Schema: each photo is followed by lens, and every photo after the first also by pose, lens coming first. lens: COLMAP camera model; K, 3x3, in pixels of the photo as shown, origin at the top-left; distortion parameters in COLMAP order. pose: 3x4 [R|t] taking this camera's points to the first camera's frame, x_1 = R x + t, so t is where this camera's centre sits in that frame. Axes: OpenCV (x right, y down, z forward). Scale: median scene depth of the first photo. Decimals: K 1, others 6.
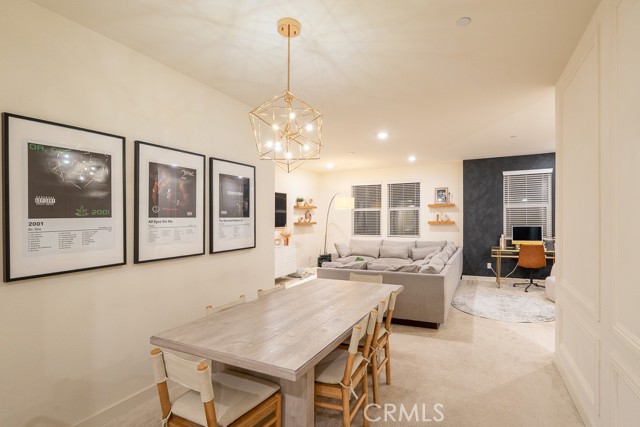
lens RADIAL K [[310.4, 0, 319.2], [0, 310.4, 220.8], [0, 0, 1]] dist [-0.024041, -0.000542]
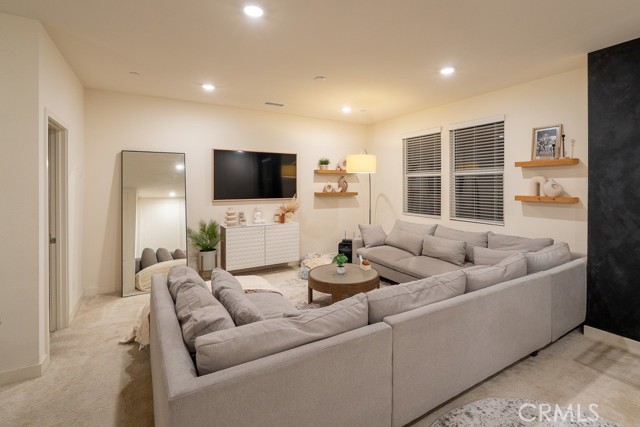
lens RADIAL K [[294.0, 0, 314.6], [0, 294.0, 191.1], [0, 0, 1]] dist [-0.008260, -0.002137]
pose [[0.829845, 0.019755, -0.557645, 0.334916], [-0.015160, 0.999802, 0.012859, -0.006920], [0.557789, -0.002218, 0.829980, 0.407298]]
